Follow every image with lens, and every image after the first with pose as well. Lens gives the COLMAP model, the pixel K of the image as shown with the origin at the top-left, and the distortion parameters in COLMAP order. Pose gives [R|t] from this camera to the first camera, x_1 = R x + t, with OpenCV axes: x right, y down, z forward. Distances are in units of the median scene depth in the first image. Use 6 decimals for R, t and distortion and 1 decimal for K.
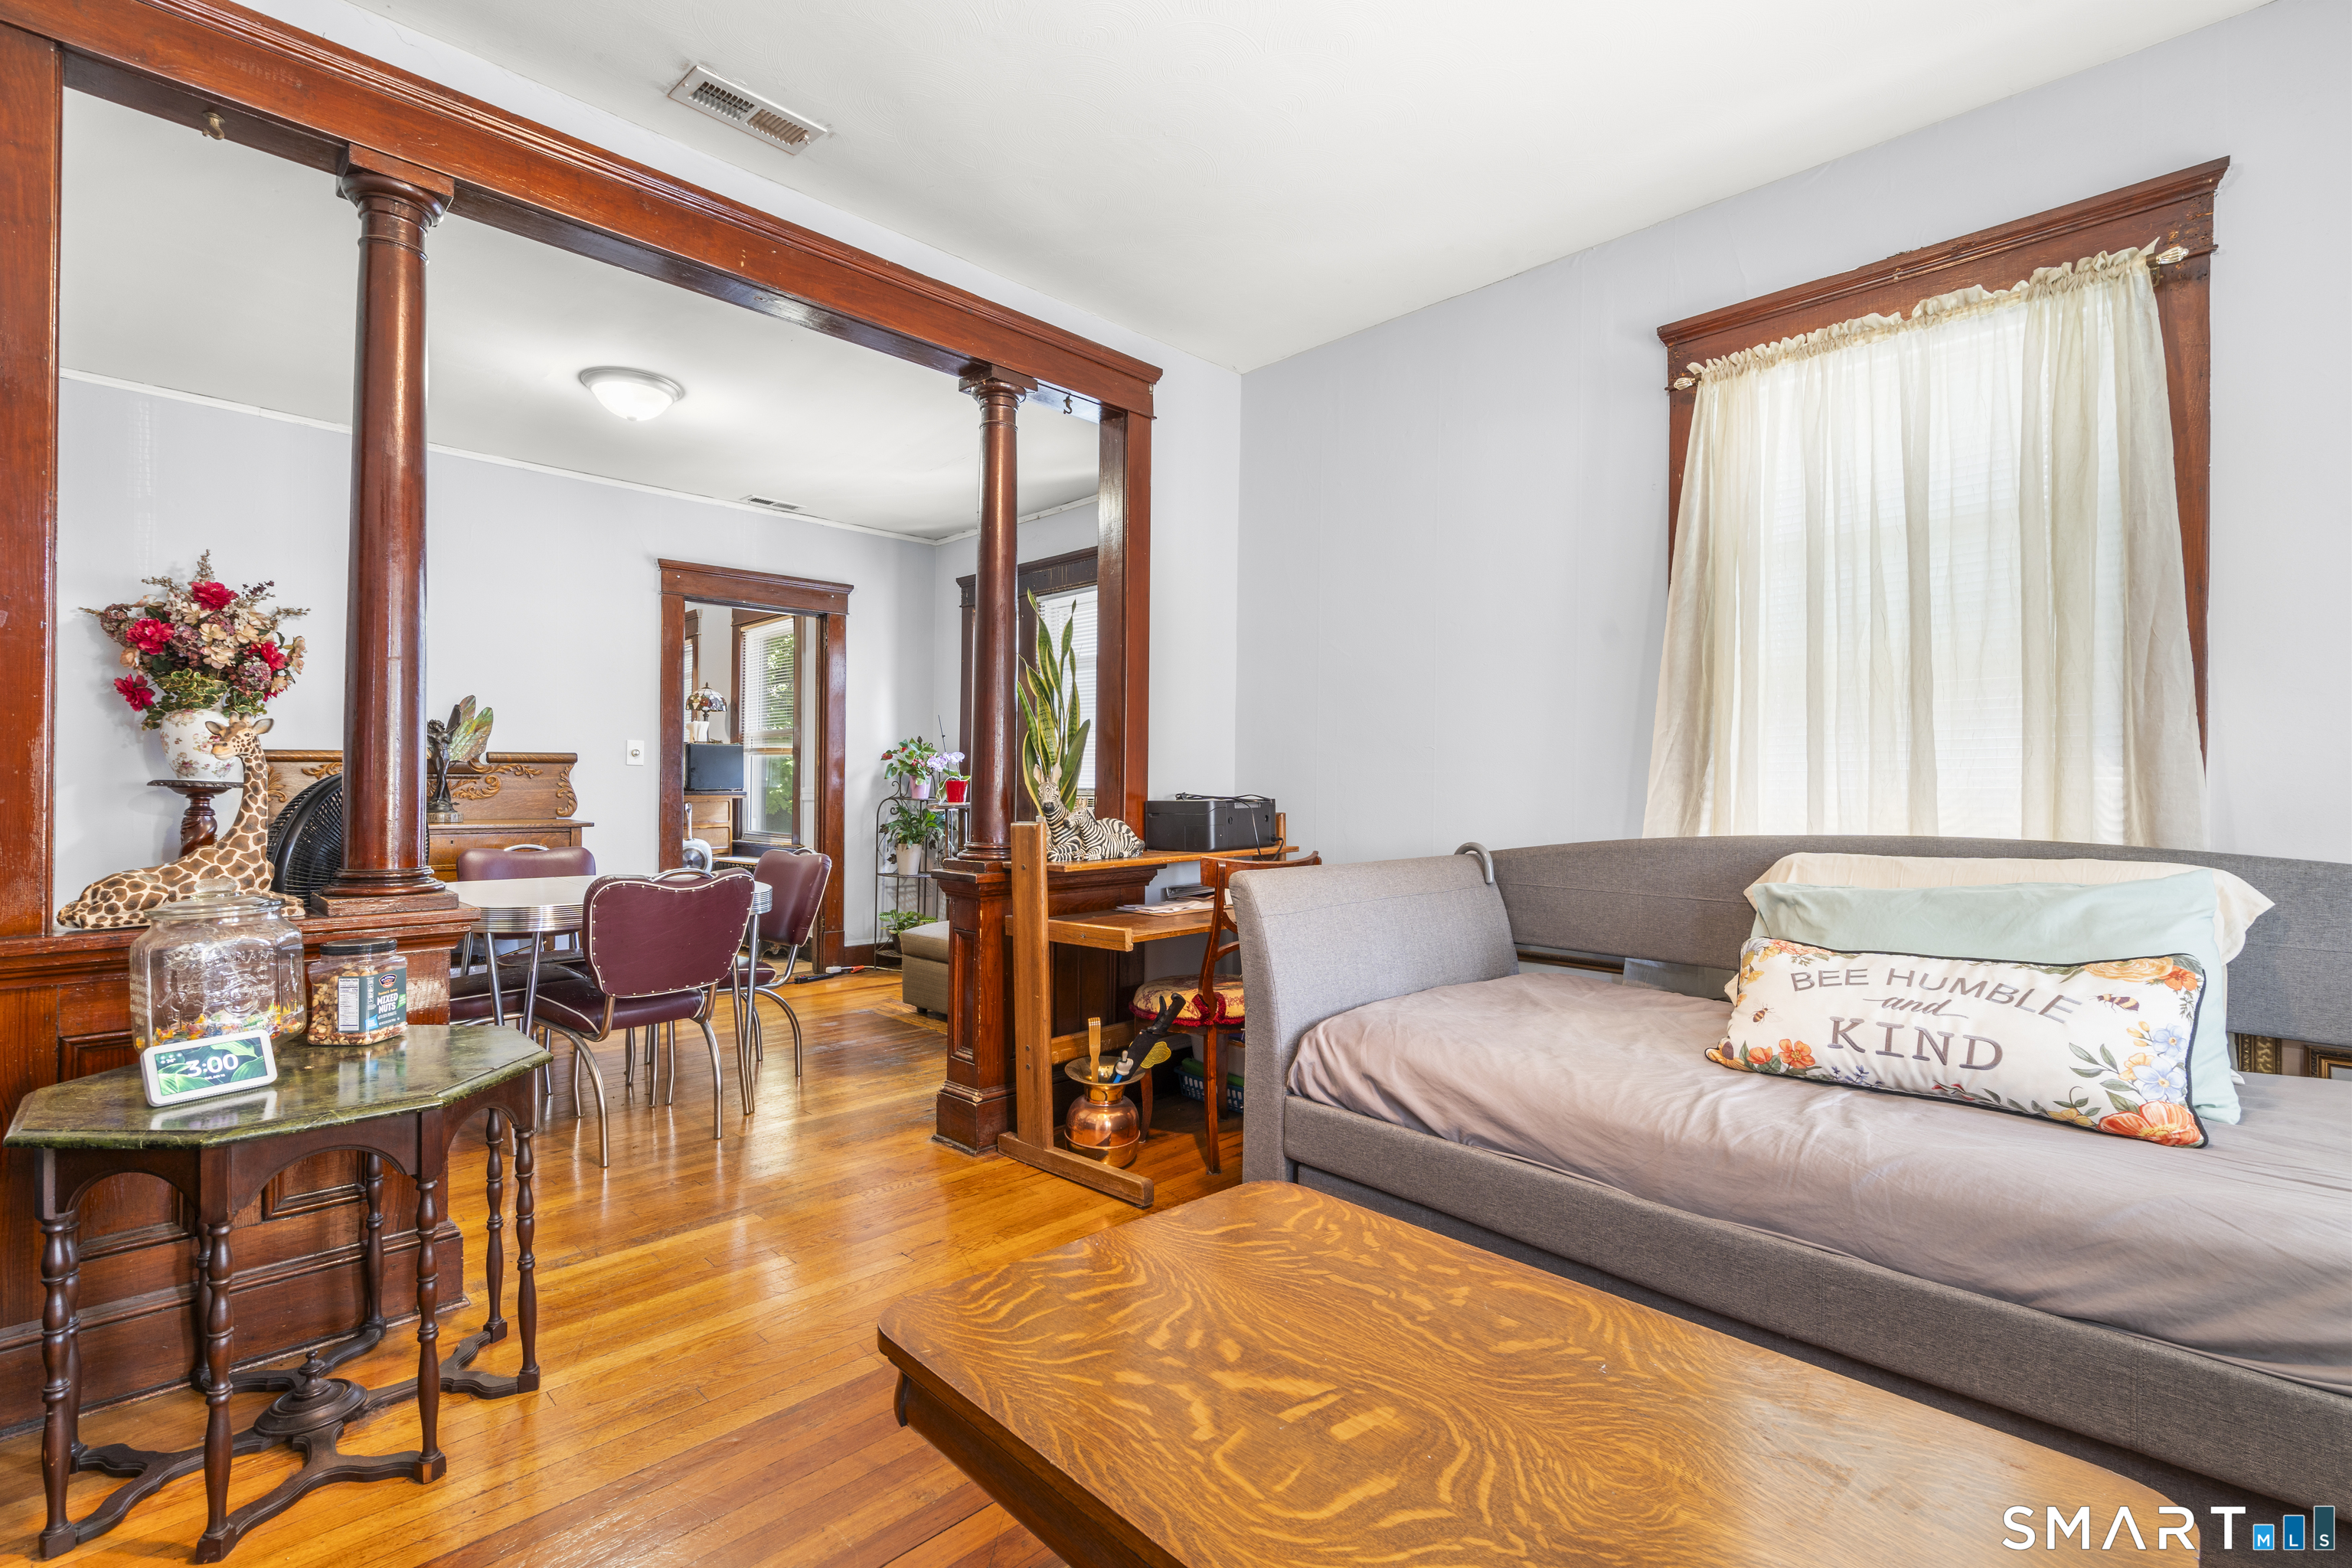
lens RADIAL K [[1073.5, 0, 1193.2], [0, 1073.5, 785.6], [0, 0, 1]] dist [-0.007414, 0.003646]
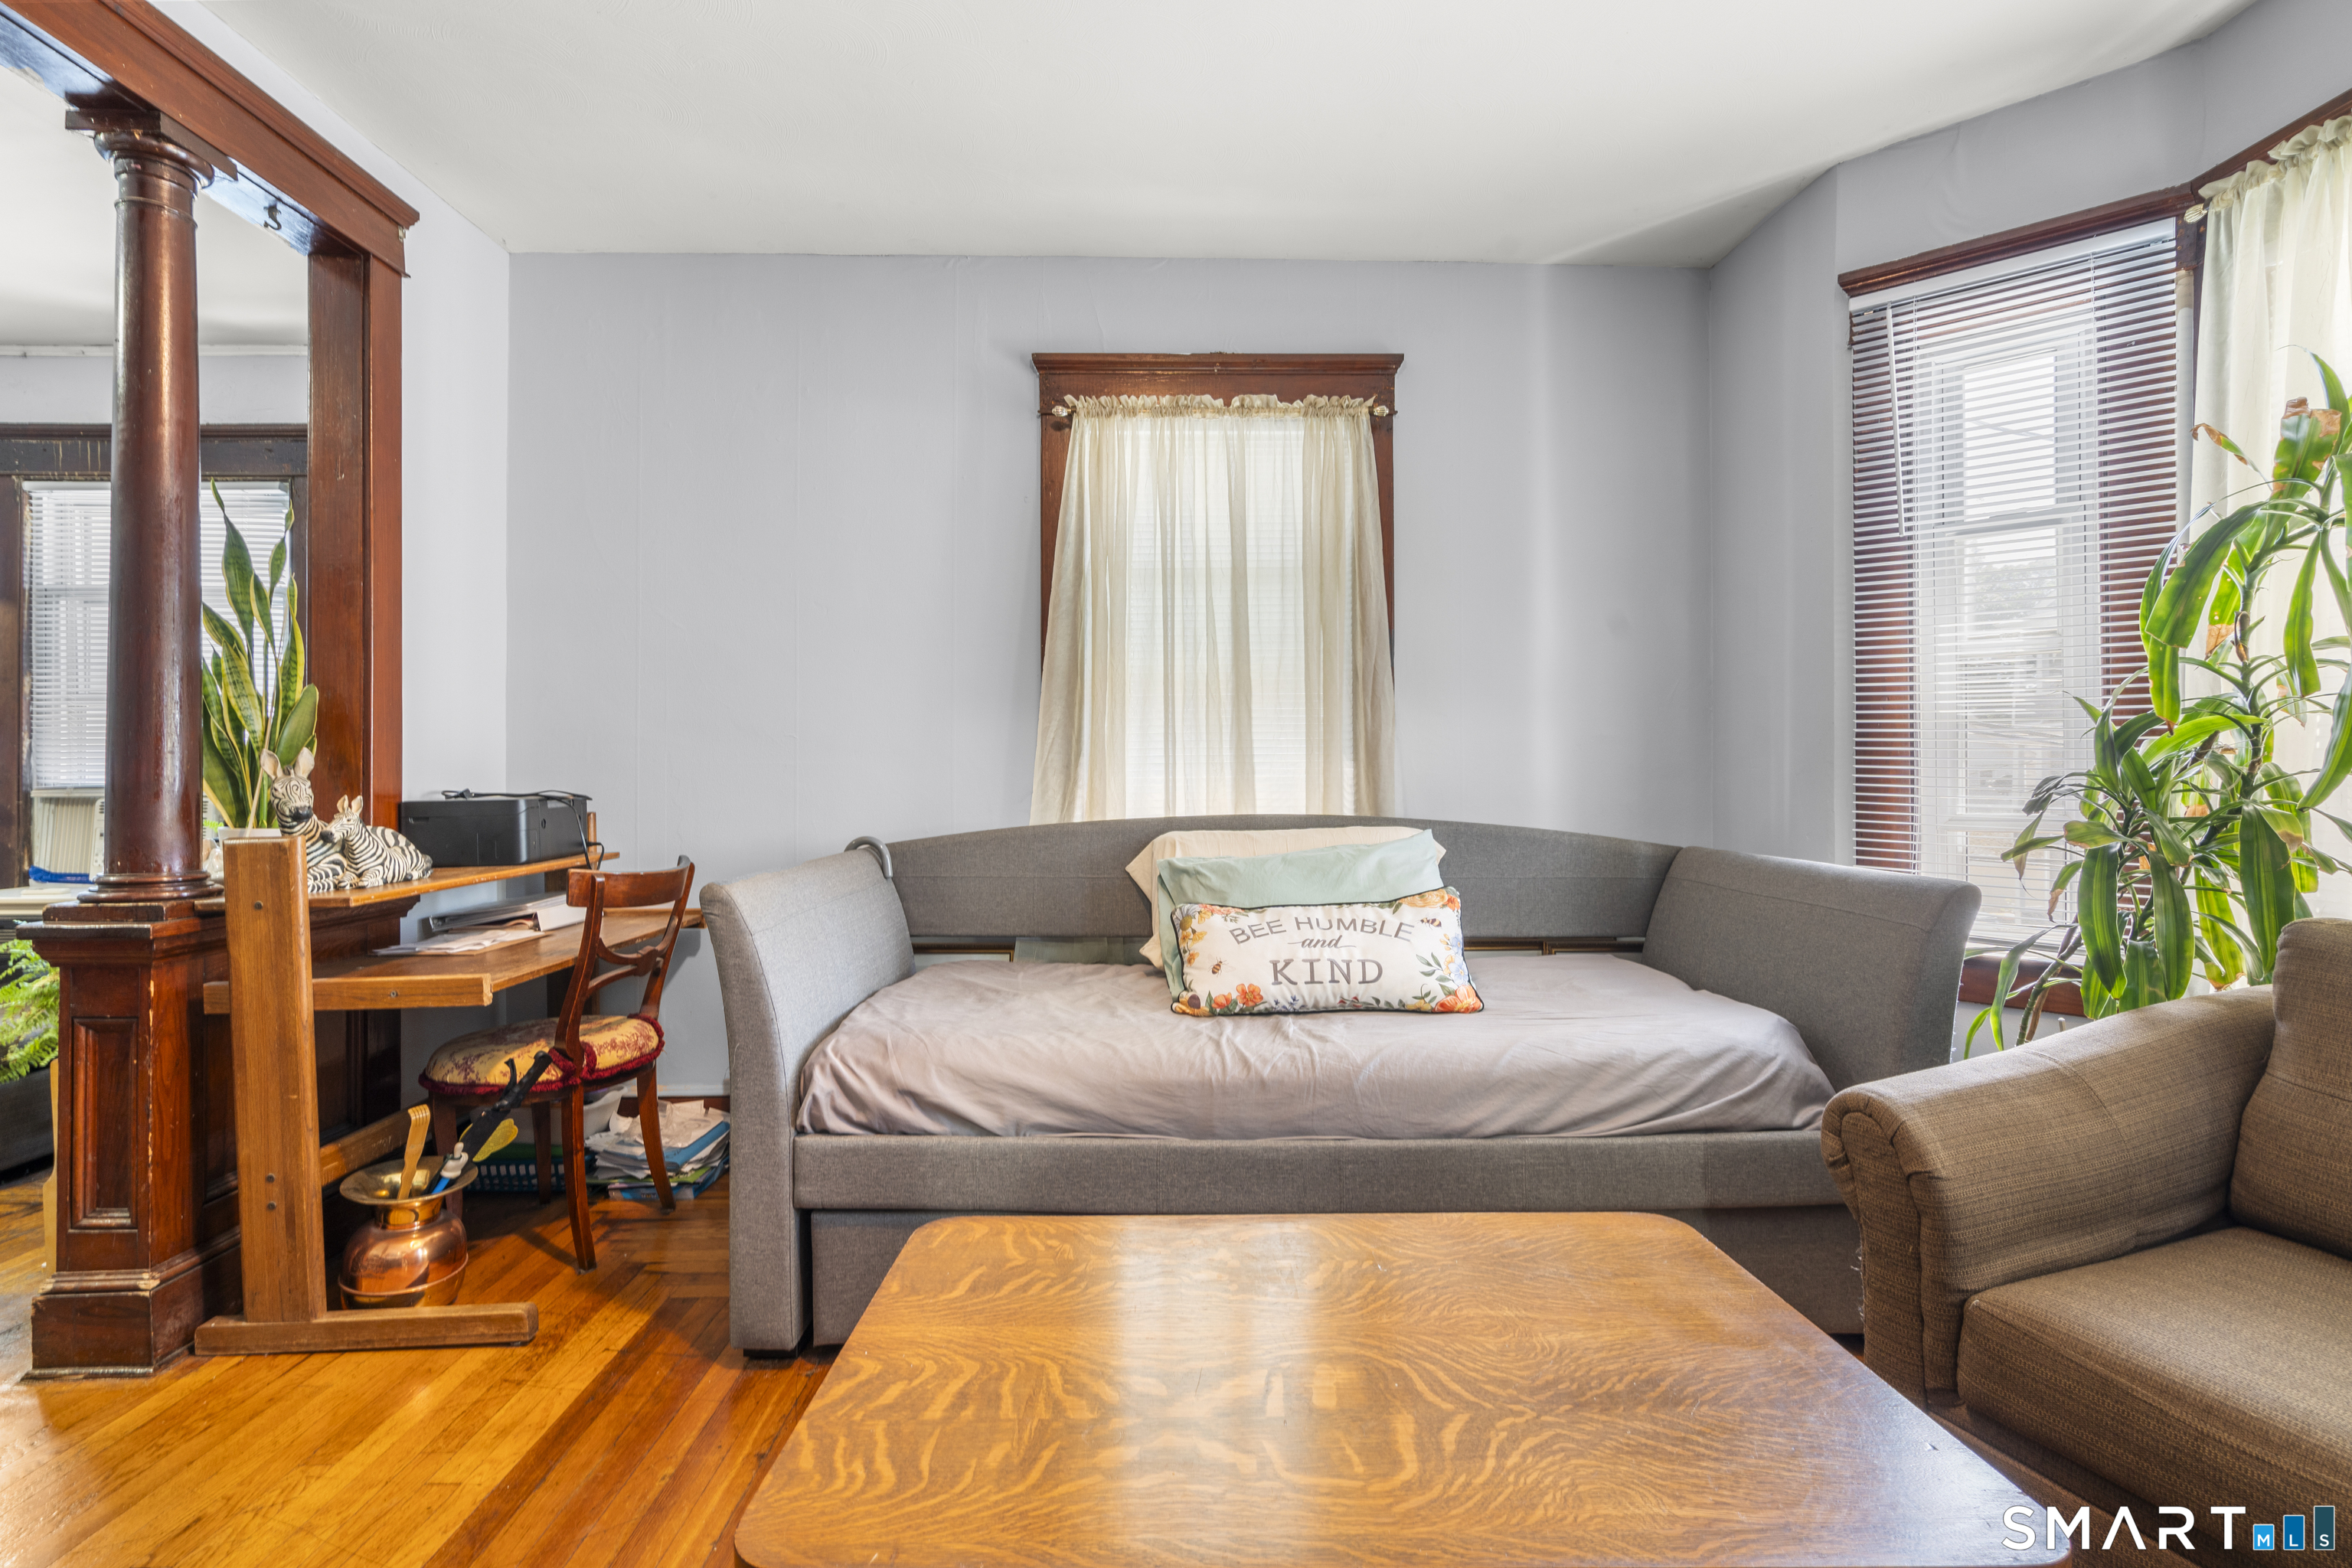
lens RADIAL K [[1073.5, 0, 1198.8], [0, 1073.5, 782.0], [0, 0, 1]] dist [-0.007414, 0.003646]
pose [[0.685210, -0.009391, 0.728285, -0.243868], [0.005869, 0.999956, 0.007373, -0.000993], [-0.728322, -0.000778, 0.685234, 0.133869]]
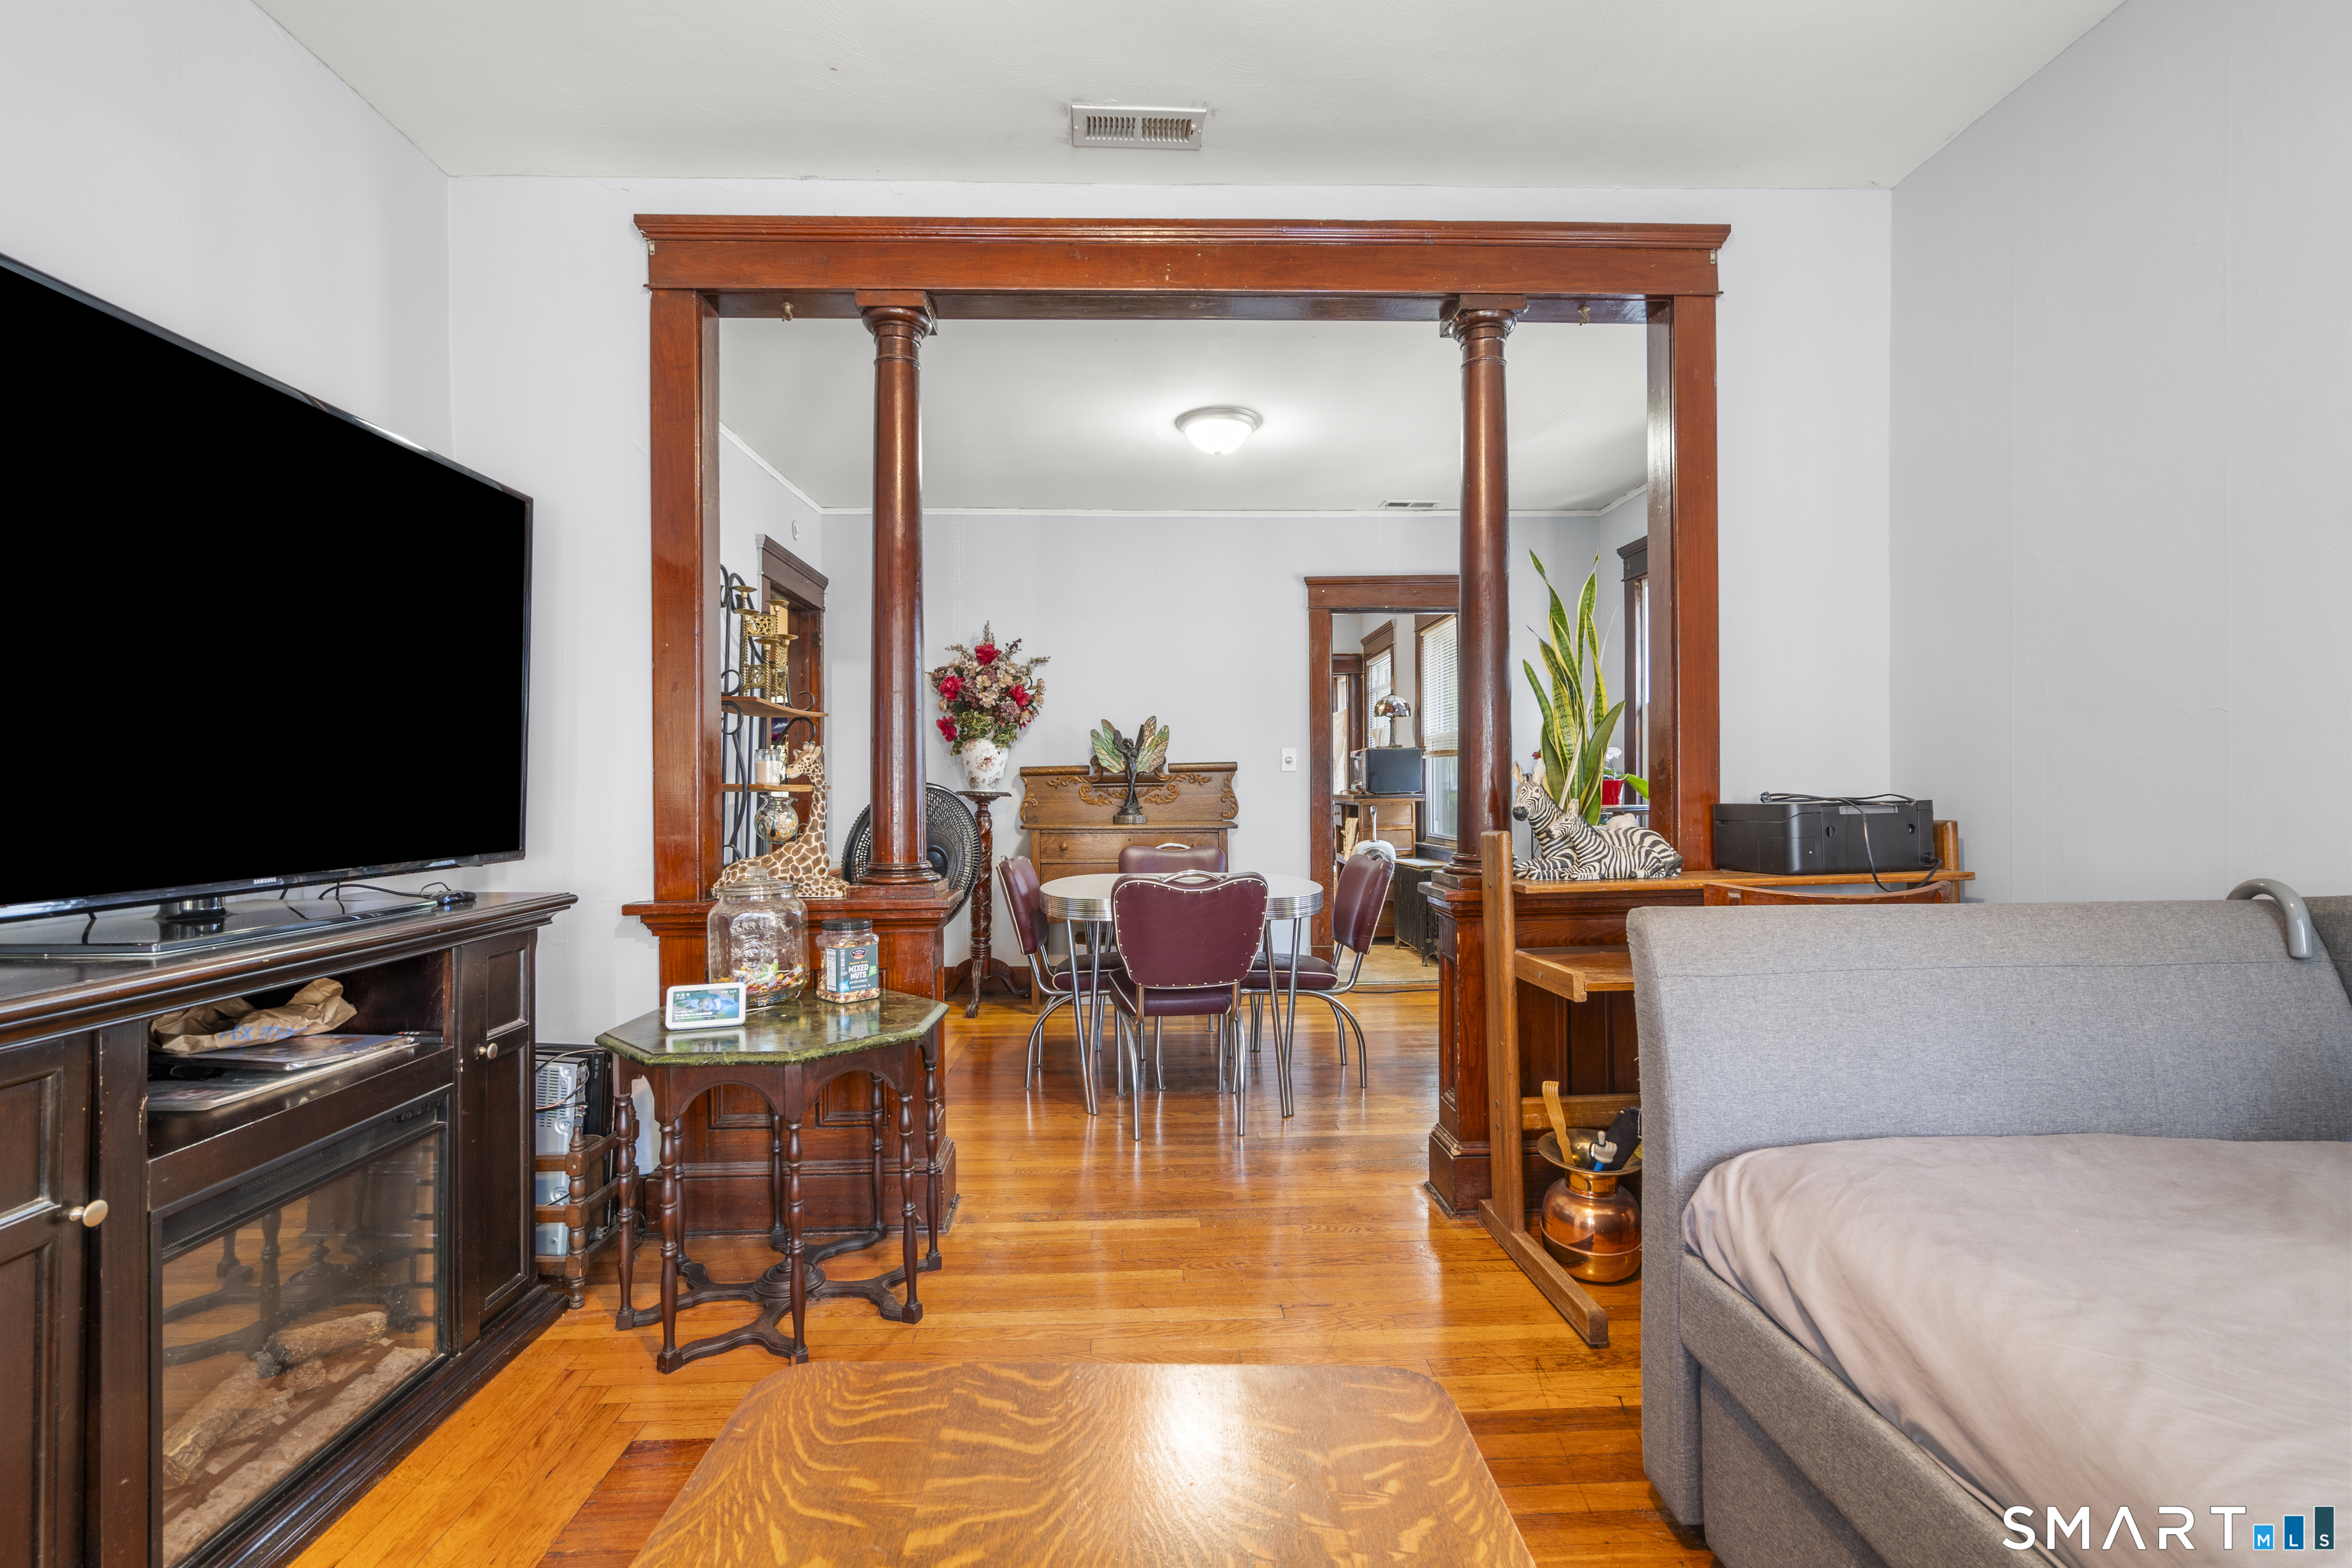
lens RADIAL K [[1073.5, 0, 1182.3], [0, 1073.5, 786.0], [0, 0, 1]] dist [-0.007414, 0.003646]
pose [[0.721113, -0.014744, -0.692660, 0.251439], [0.014988, 0.999872, -0.005679, 0.000588], [0.692655, -0.006287, 0.721242, 0.240454]]
